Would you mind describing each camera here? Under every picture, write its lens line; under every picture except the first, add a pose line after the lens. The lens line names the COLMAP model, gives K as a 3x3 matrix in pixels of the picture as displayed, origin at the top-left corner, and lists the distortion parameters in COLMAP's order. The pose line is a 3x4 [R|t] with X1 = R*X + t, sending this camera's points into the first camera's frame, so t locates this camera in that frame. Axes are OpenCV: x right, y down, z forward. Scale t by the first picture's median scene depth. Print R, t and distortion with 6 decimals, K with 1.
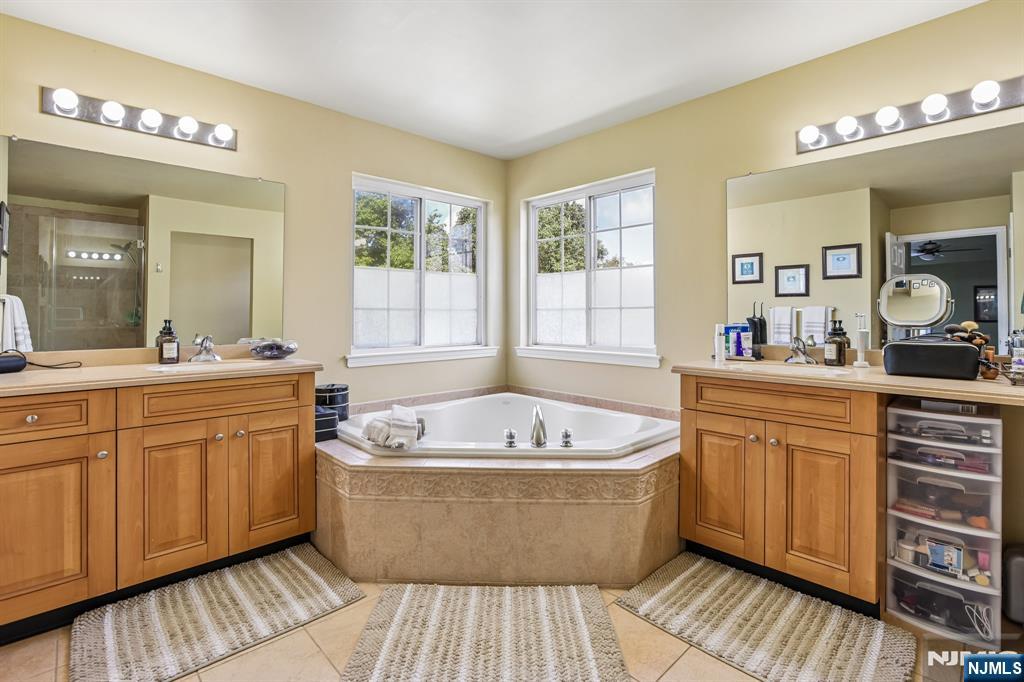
lens RADIAL K [[478.6, 0, 486.5], [0, 478.6, 309.5], [0, 0, 1]] dist [-0.042545, 0.009270]
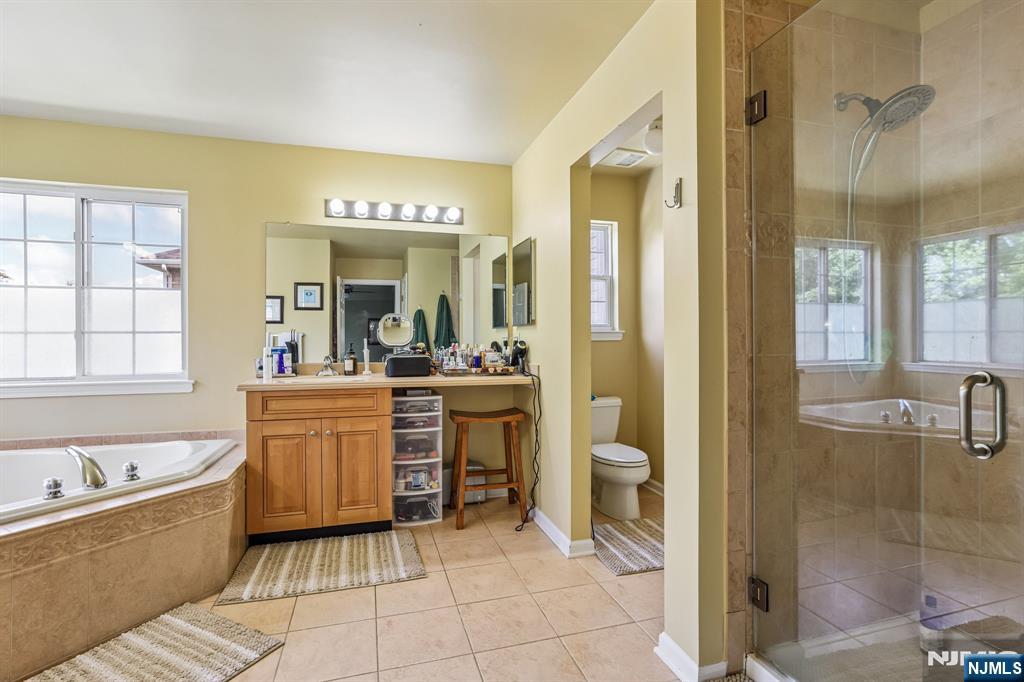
lens RADIAL K [[478.6, 0, 512.9], [0, 478.6, 339.1], [0, 0, 1]] dist [-0.042545, 0.009270]
pose [[0.438004, -0.000032, 0.898973, -0.369169], [-0.008560, 0.999955, 0.004205, 0.001056], [-0.898932, -0.009537, 0.437984, -0.074683]]
